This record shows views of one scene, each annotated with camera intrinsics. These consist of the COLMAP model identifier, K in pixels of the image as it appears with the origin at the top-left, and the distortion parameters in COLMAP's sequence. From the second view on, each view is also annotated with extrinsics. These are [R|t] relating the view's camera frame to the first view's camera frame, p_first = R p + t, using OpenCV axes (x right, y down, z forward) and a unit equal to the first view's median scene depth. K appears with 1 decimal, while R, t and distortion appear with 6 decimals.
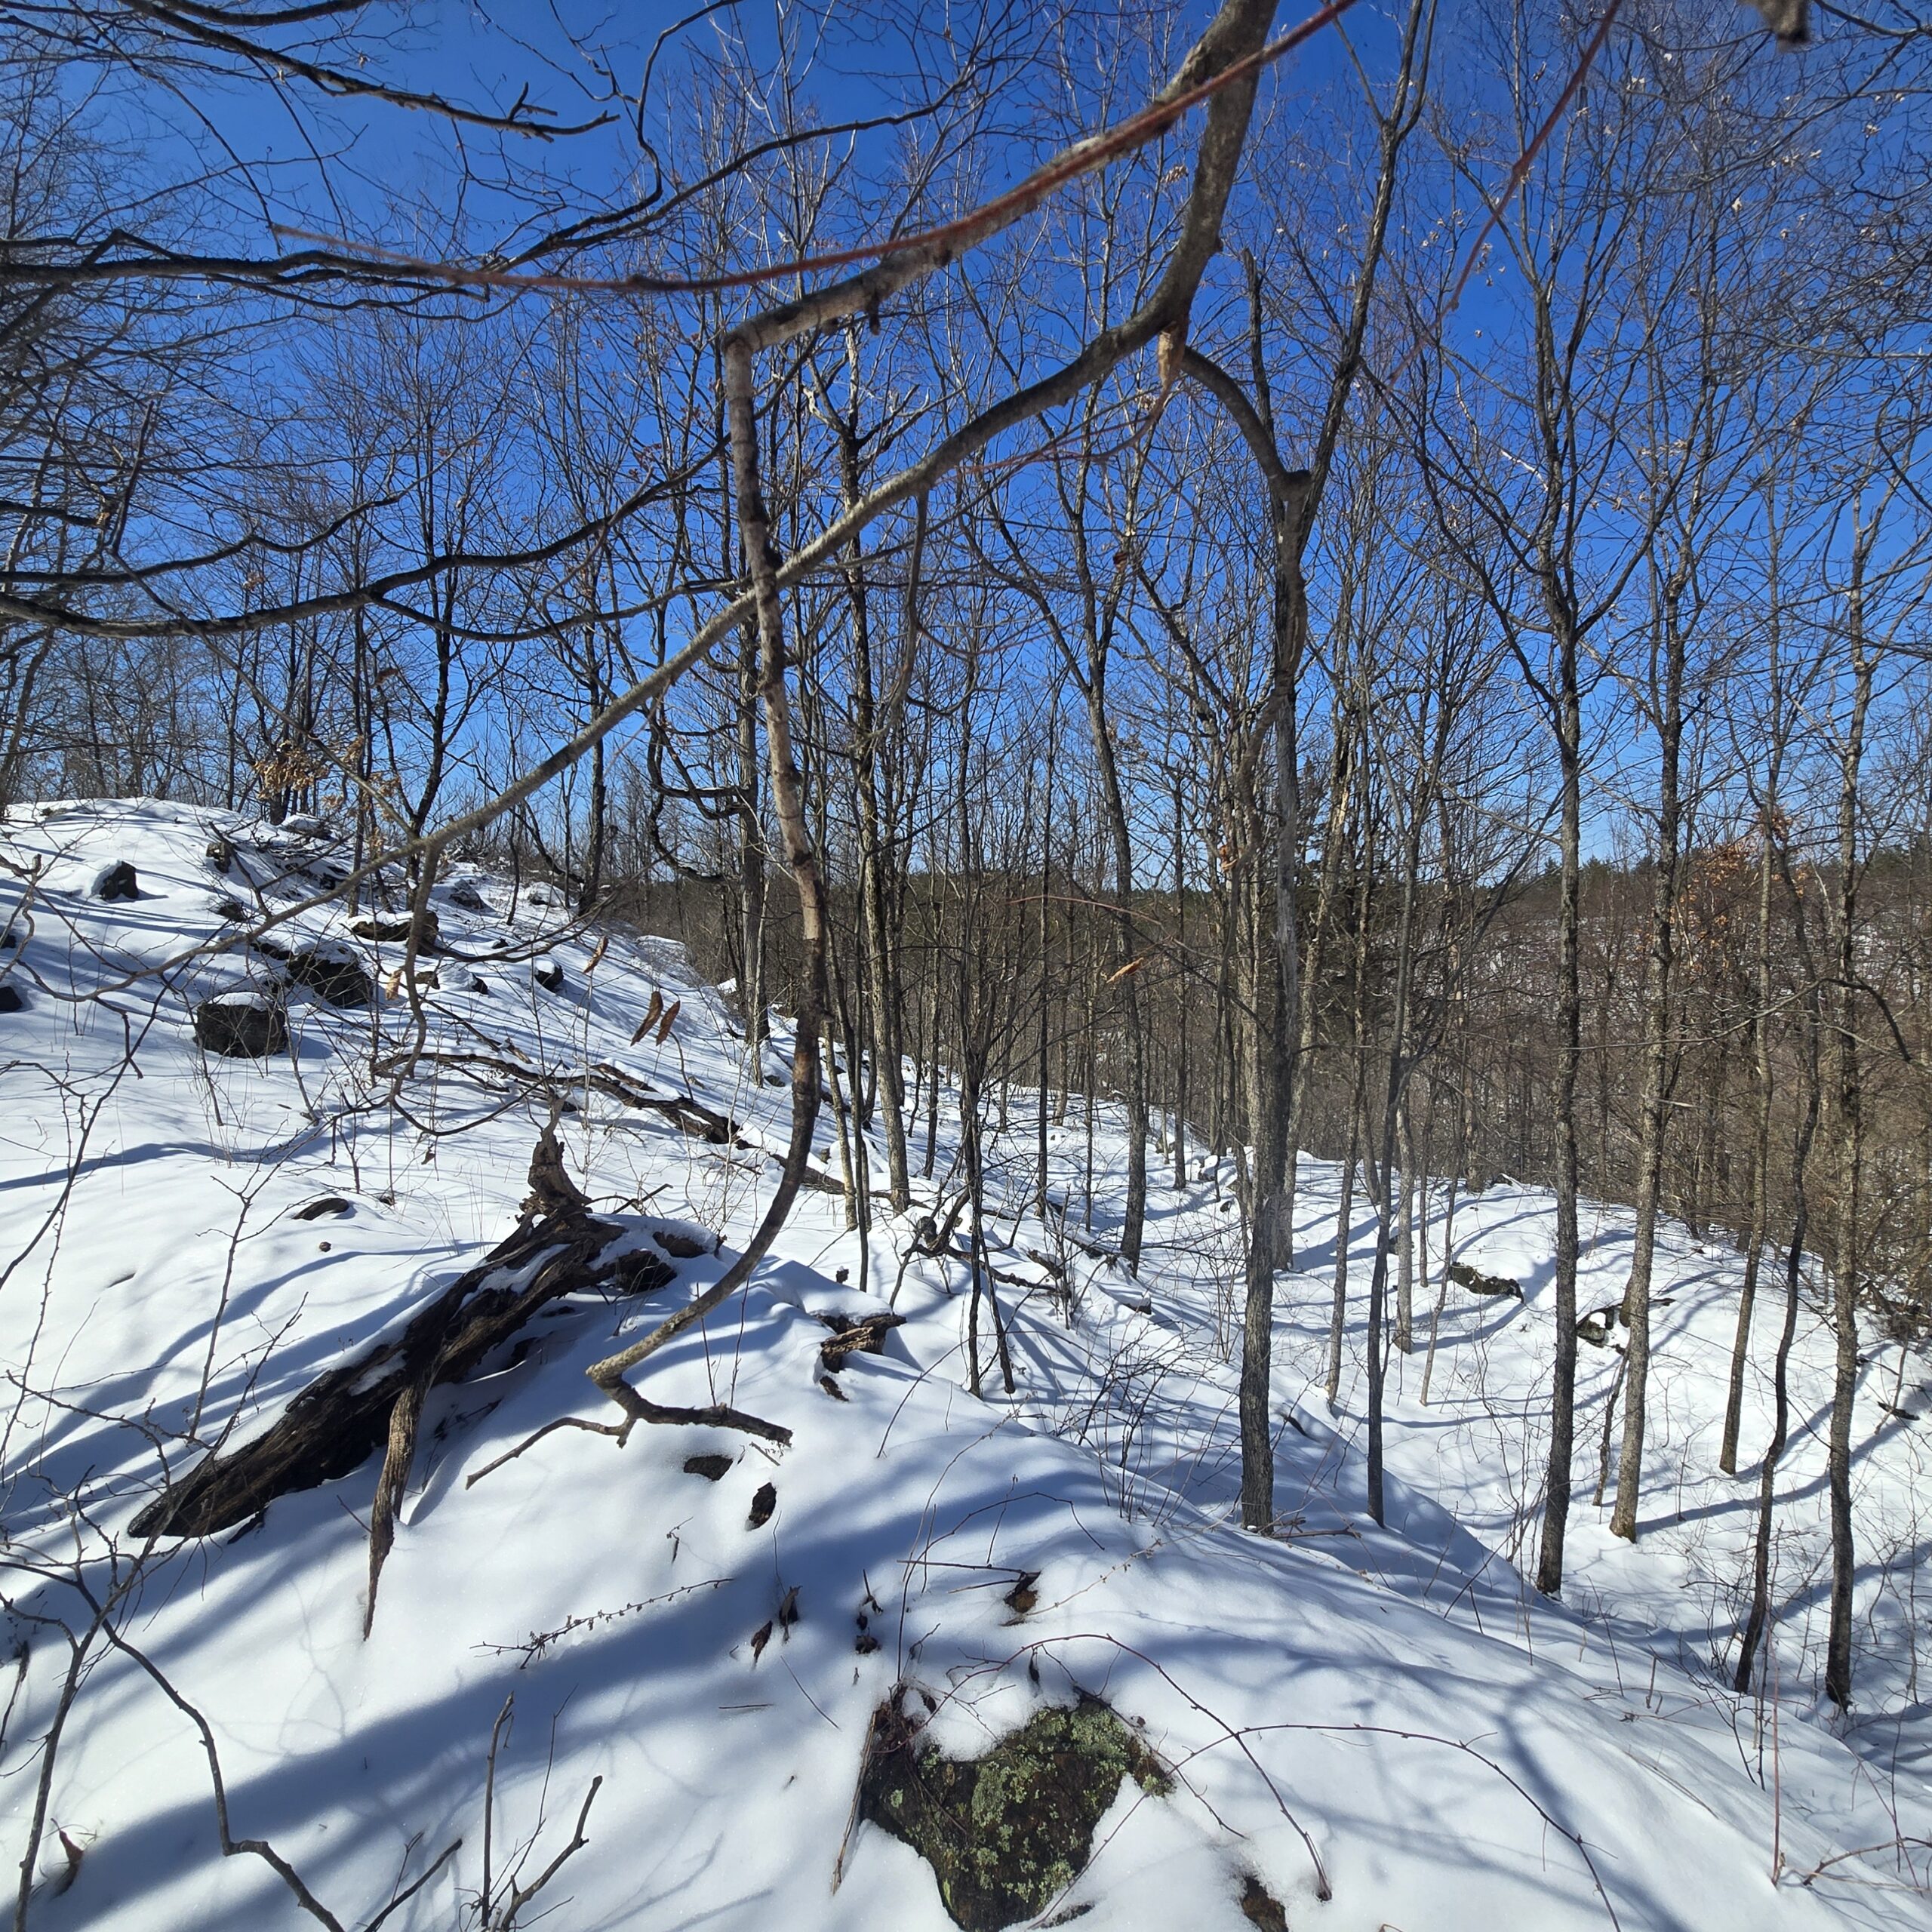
lens RADIAL K [[1019.2, 0, 954.8], [0, 1019.2, 967.0], [0, 0, 1]] dist [-0.001026, -0.003766]
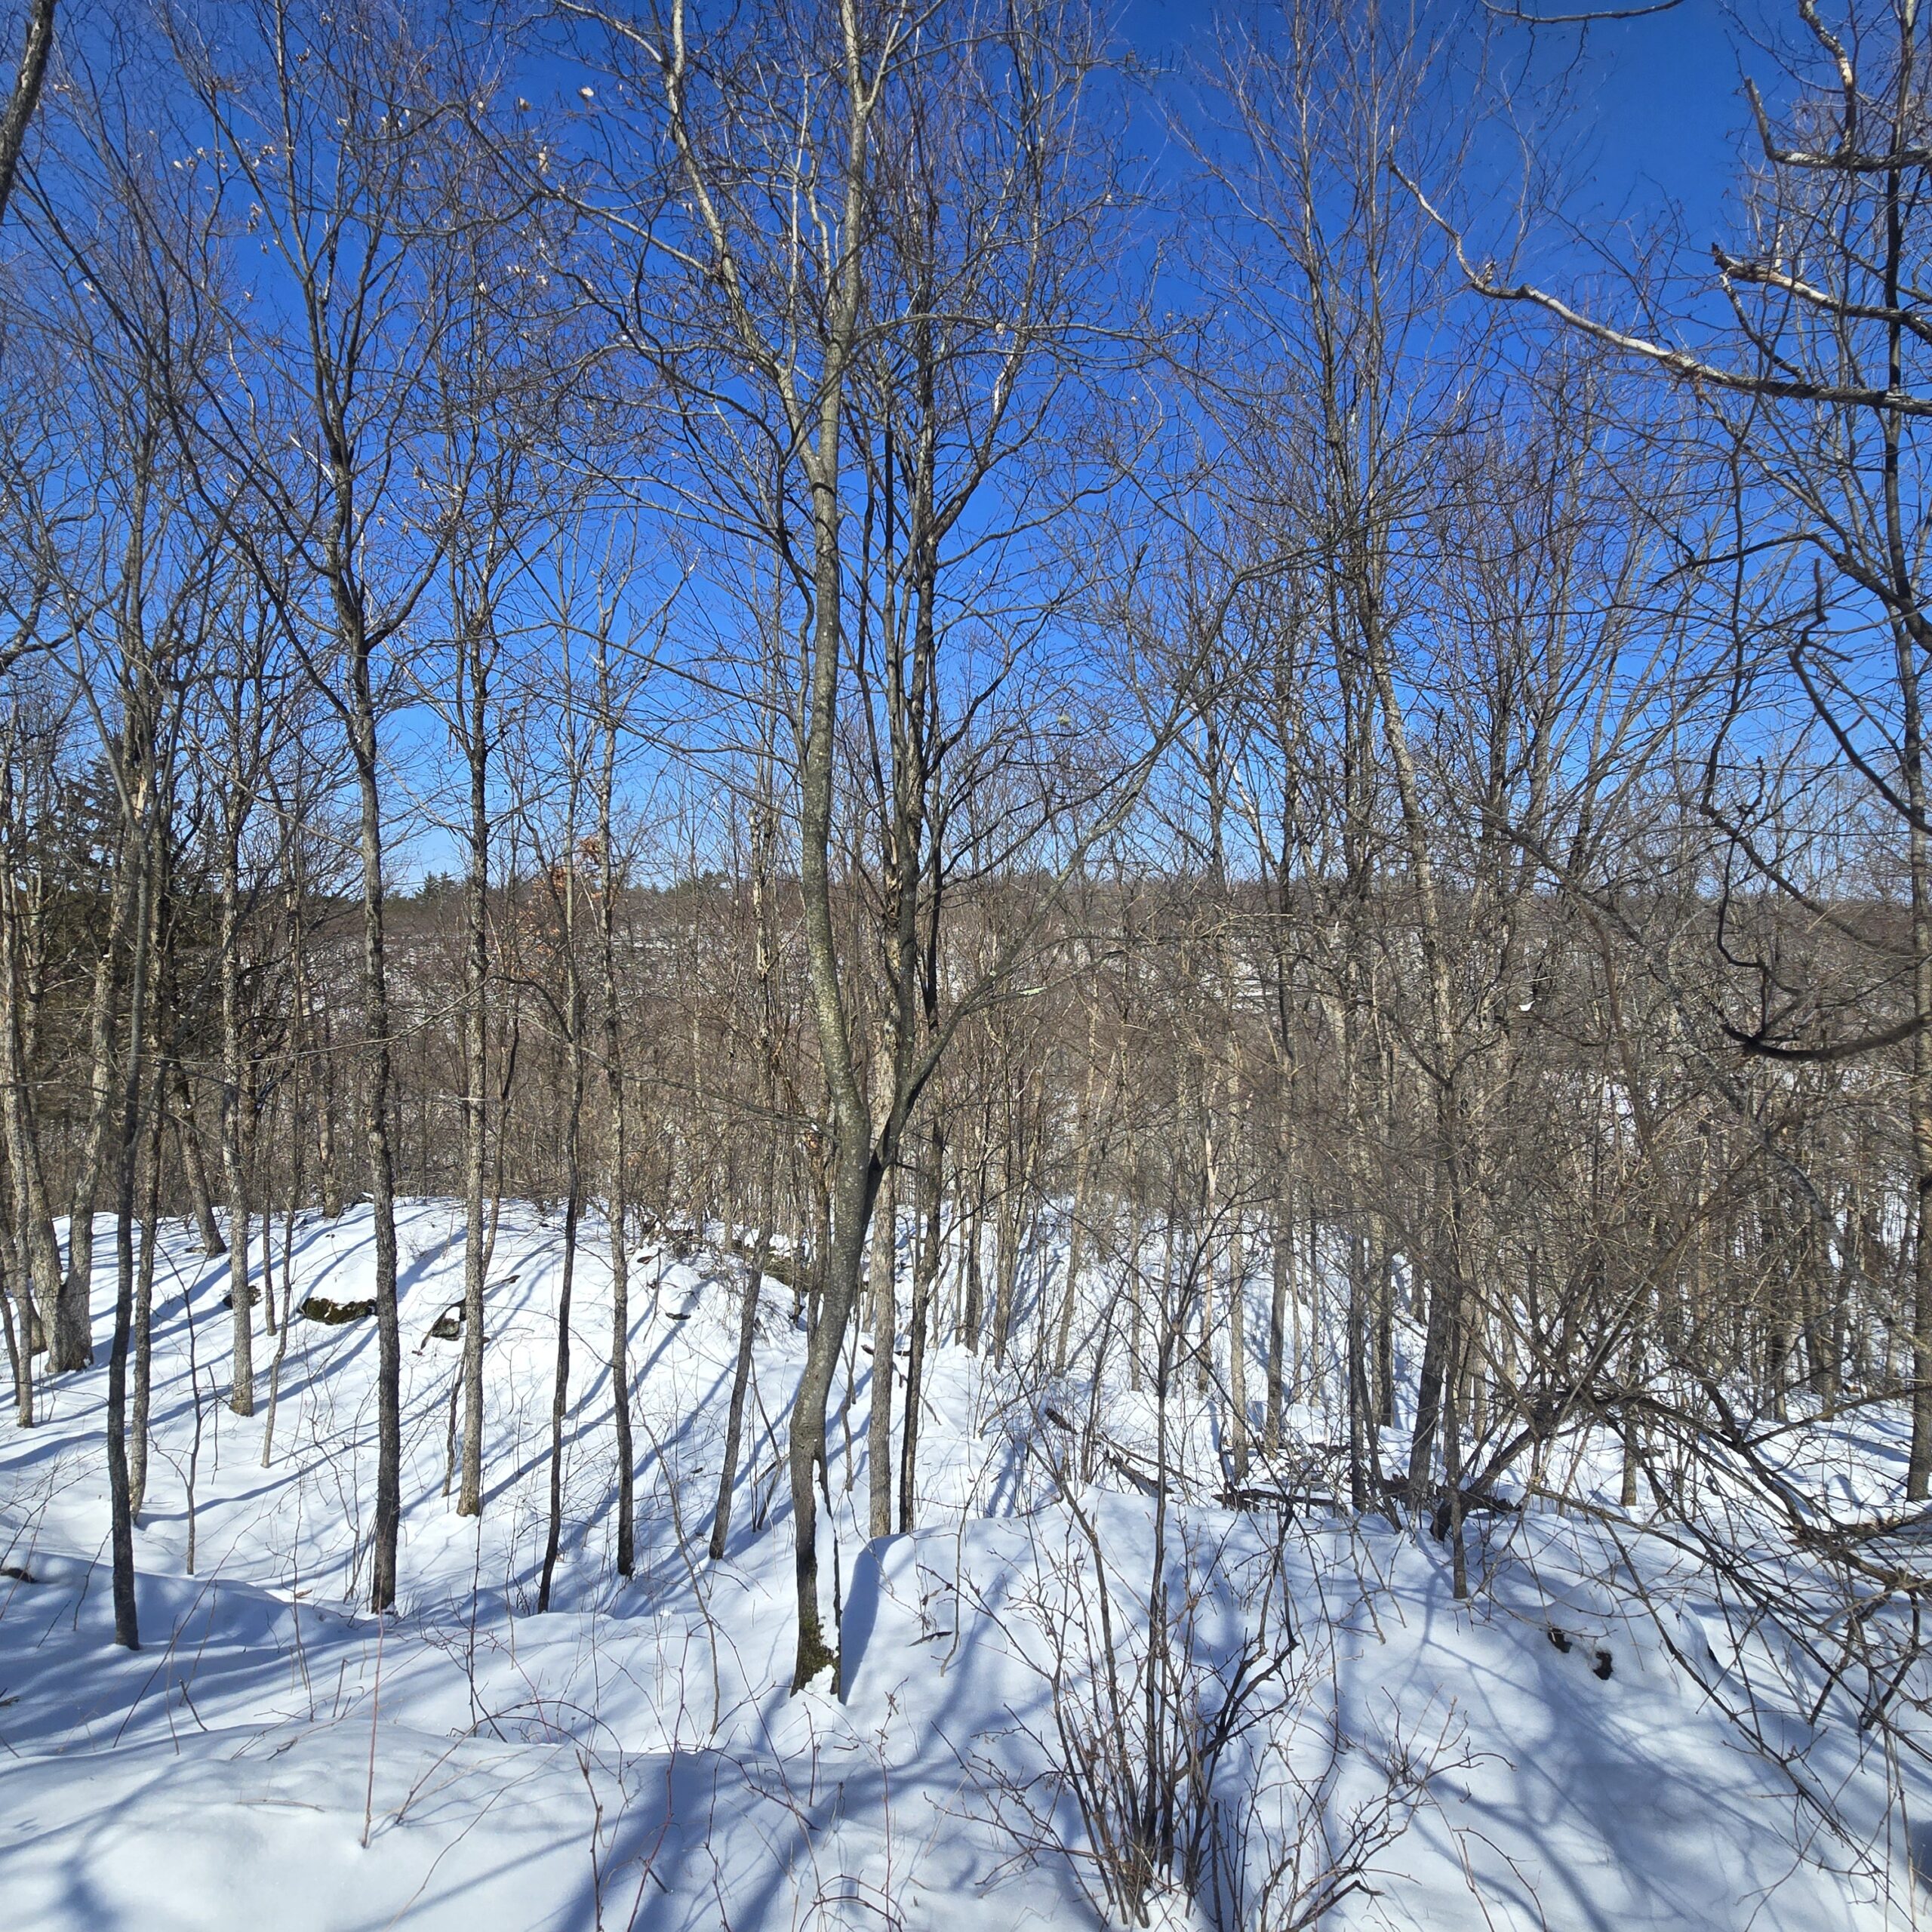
lens RADIAL K [[1019.2, 0, 954.8], [0, 1019.2, 967.0], [0, 0, 1]] dist [-0.001026, -0.003766]
pose [[0.579857, -0.029744, 0.814175, 0.106276], [0.041659, 0.999109, 0.006831, 0.006292], [-0.813653, 0.029957, 0.580579, -0.039169]]
